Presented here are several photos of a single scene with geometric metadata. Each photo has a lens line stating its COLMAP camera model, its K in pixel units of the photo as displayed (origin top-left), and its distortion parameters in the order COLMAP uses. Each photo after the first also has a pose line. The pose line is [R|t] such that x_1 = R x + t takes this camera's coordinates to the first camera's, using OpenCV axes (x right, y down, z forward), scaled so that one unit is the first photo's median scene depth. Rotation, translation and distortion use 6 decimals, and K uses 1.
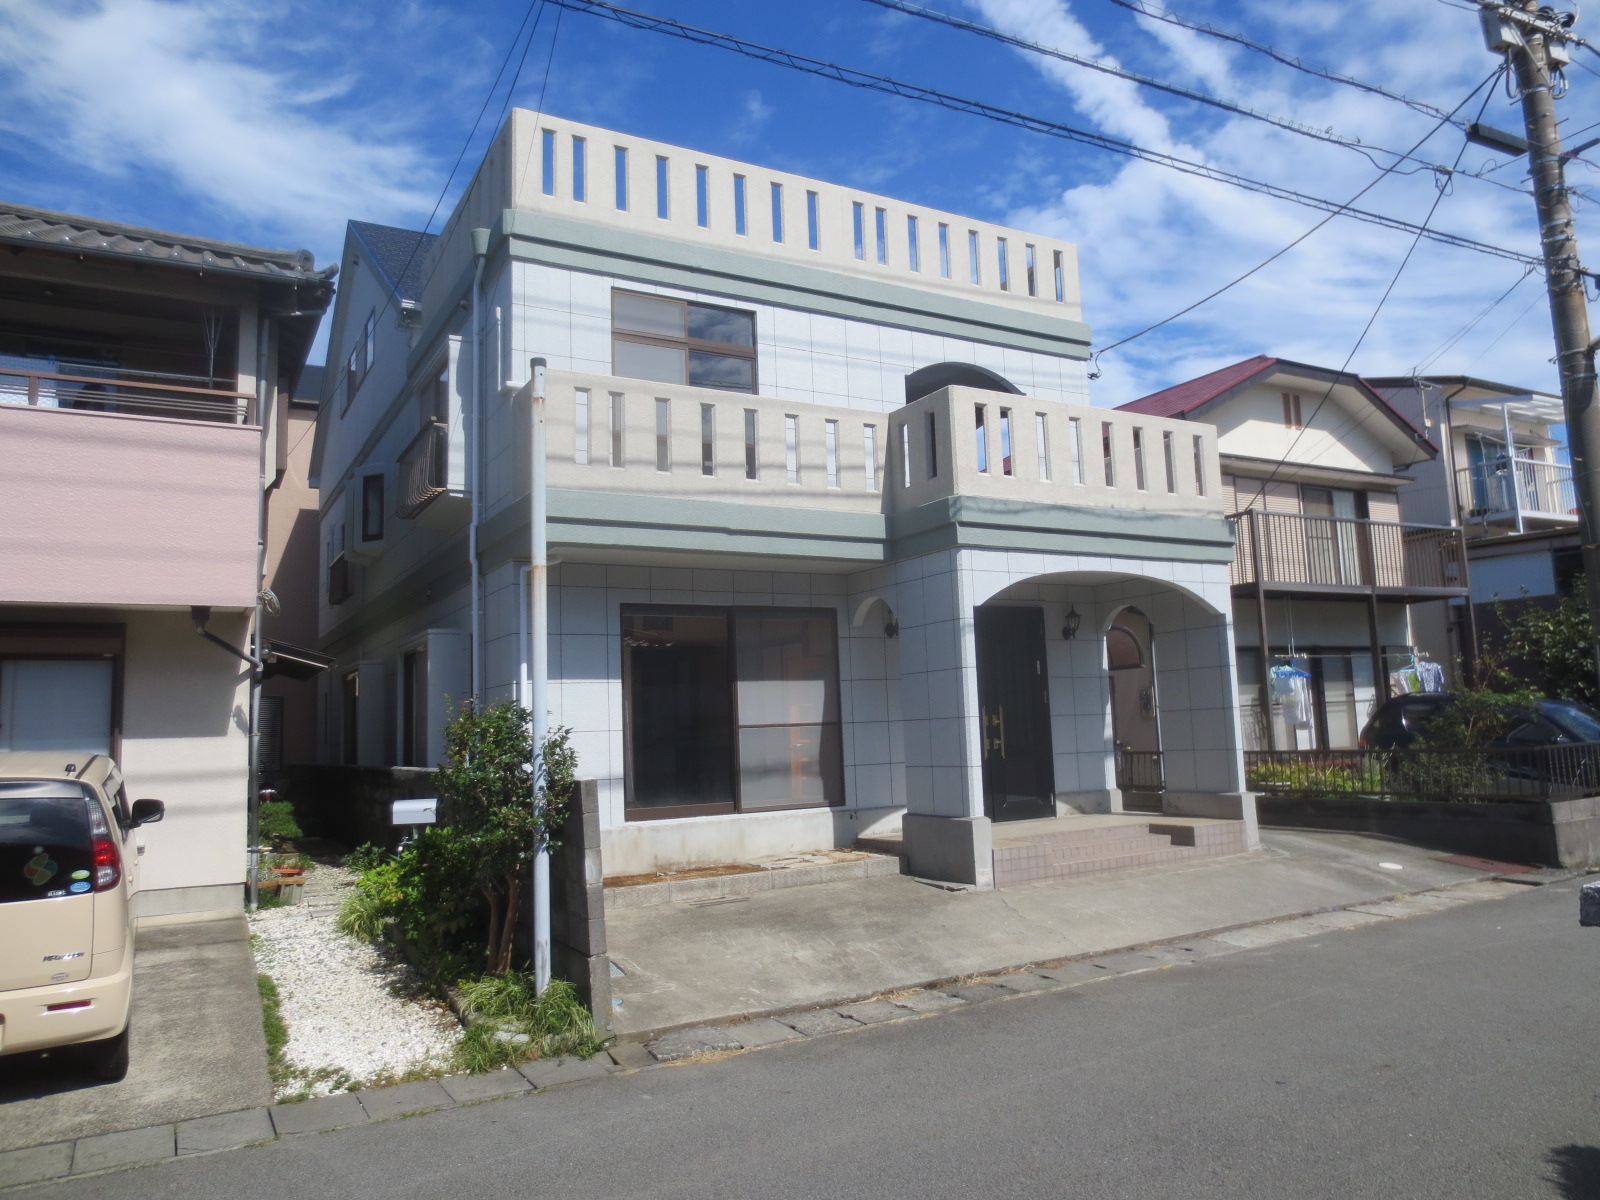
lens RADIAL K [[1132.7, 0, 812.5], [0, 1132.7, 600.0], [0, 0, 1]] dist [-0.027956, 0.009553]
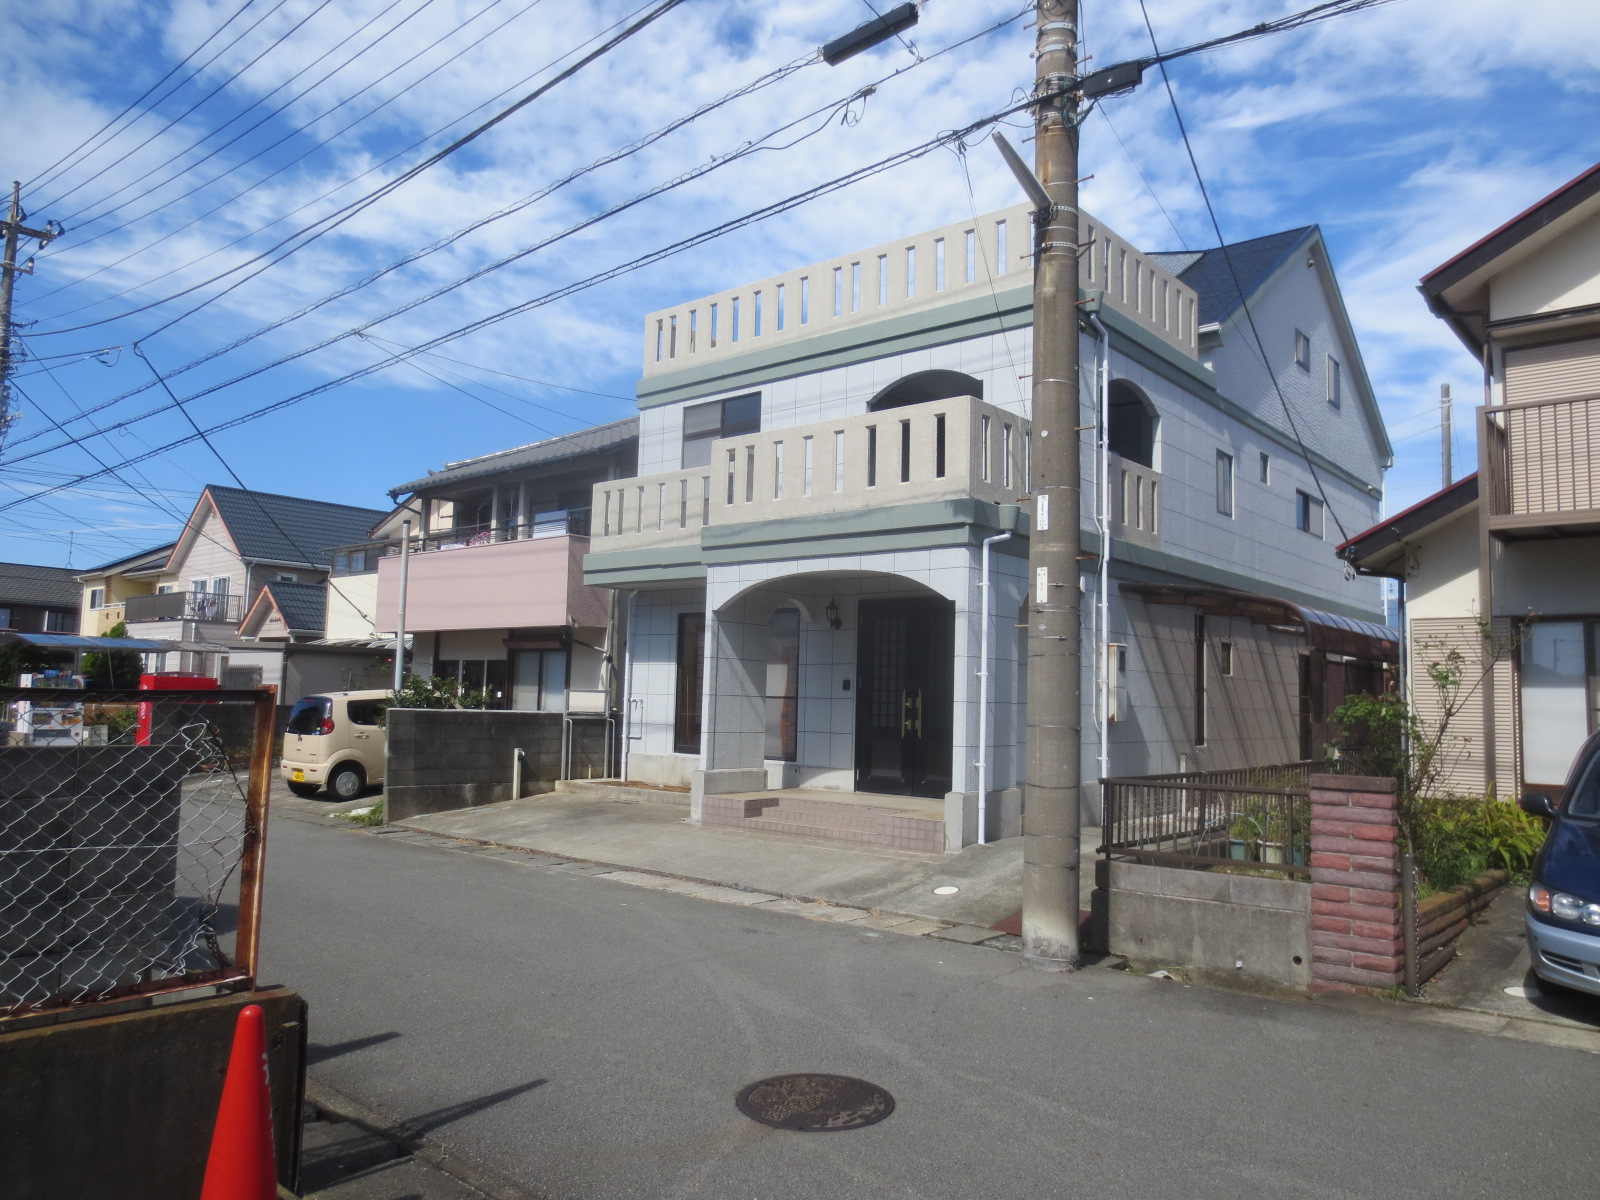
lens RADIAL K [[1132.7, 0, 805.2], [0, 1132.7, 598.7], [0, 0, 1]] dist [-0.027956, 0.009553]
pose [[0.331191, -0.037622, -0.942813, 1.290845], [0.071028, 0.997364, -0.014848, 0.016969], [0.940887, -0.062049, 0.332990, 0.610414]]
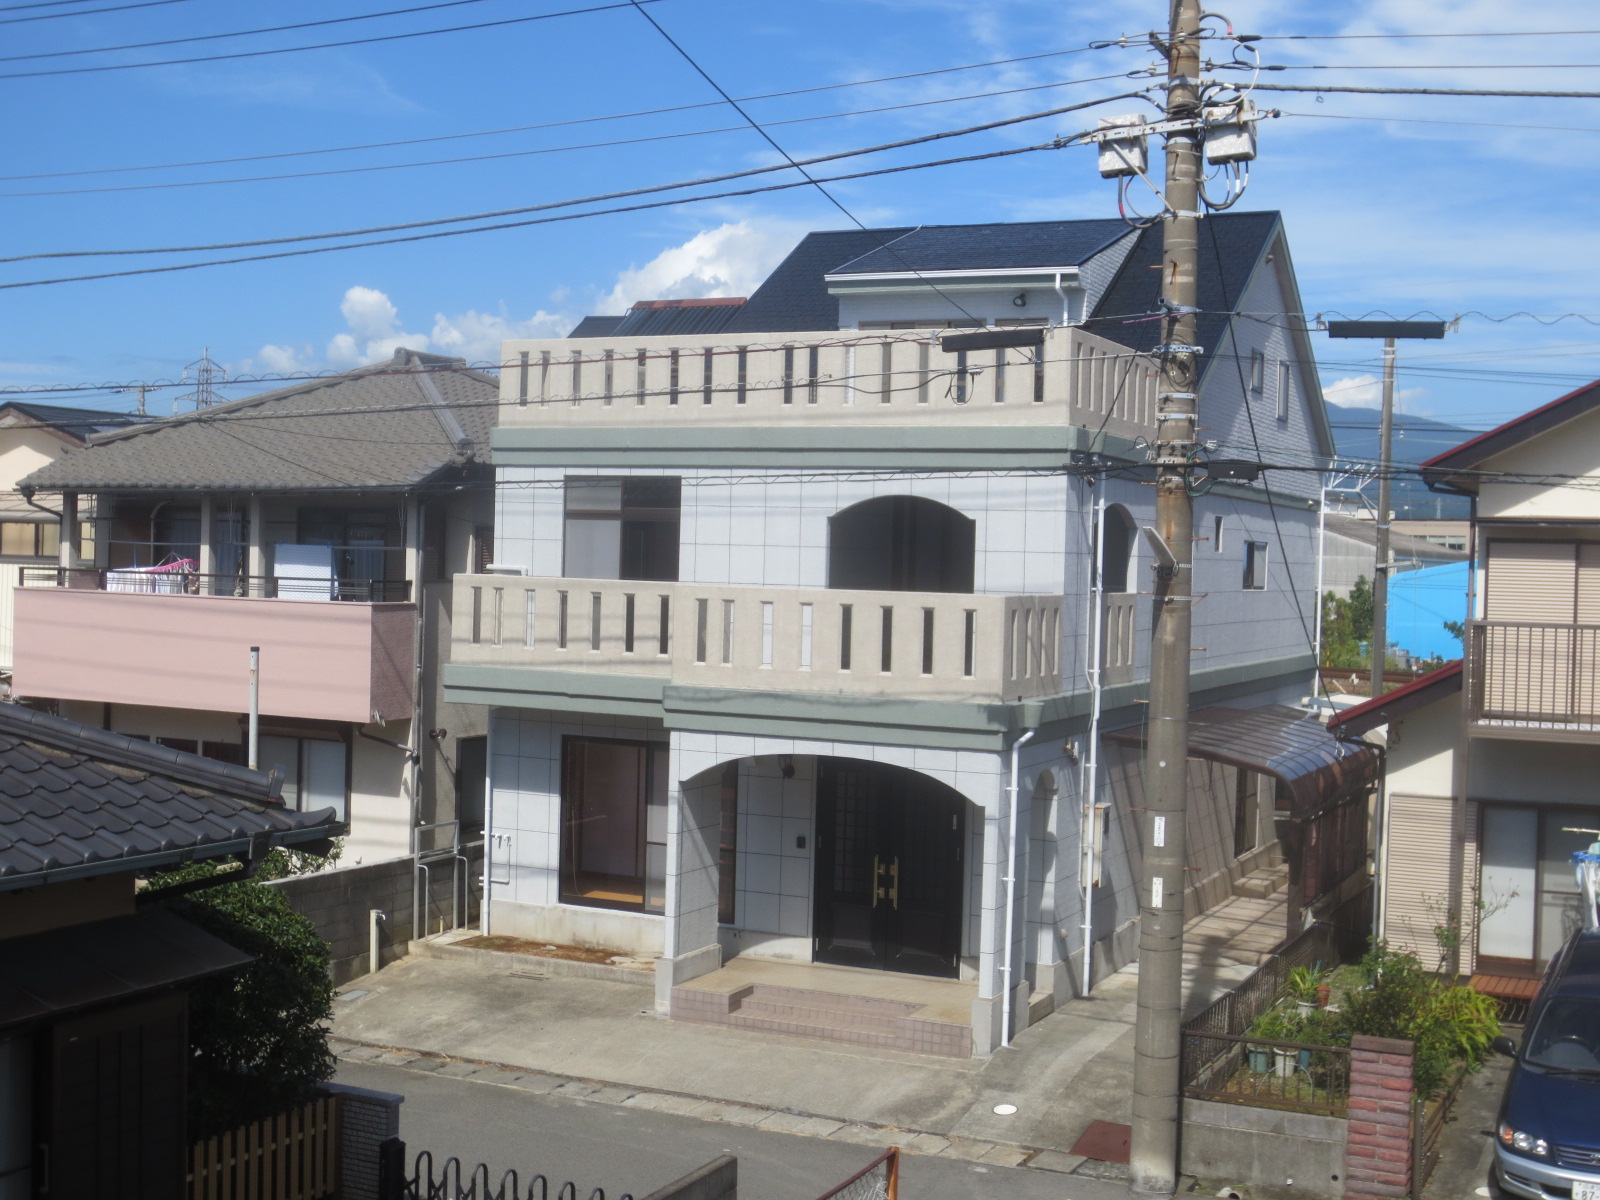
lens RADIAL K [[1991.0, 0, 797.8], [0, 1991.0, 600.5], [0, 0, 1]] dist [-0.066478, 0.000000]
pose [[0.565745, 0.071054, -0.821513, 1.707349], [0.046931, 0.991891, 0.118110, -0.376424], [0.823244, -0.105374, 0.557822, -0.011426]]
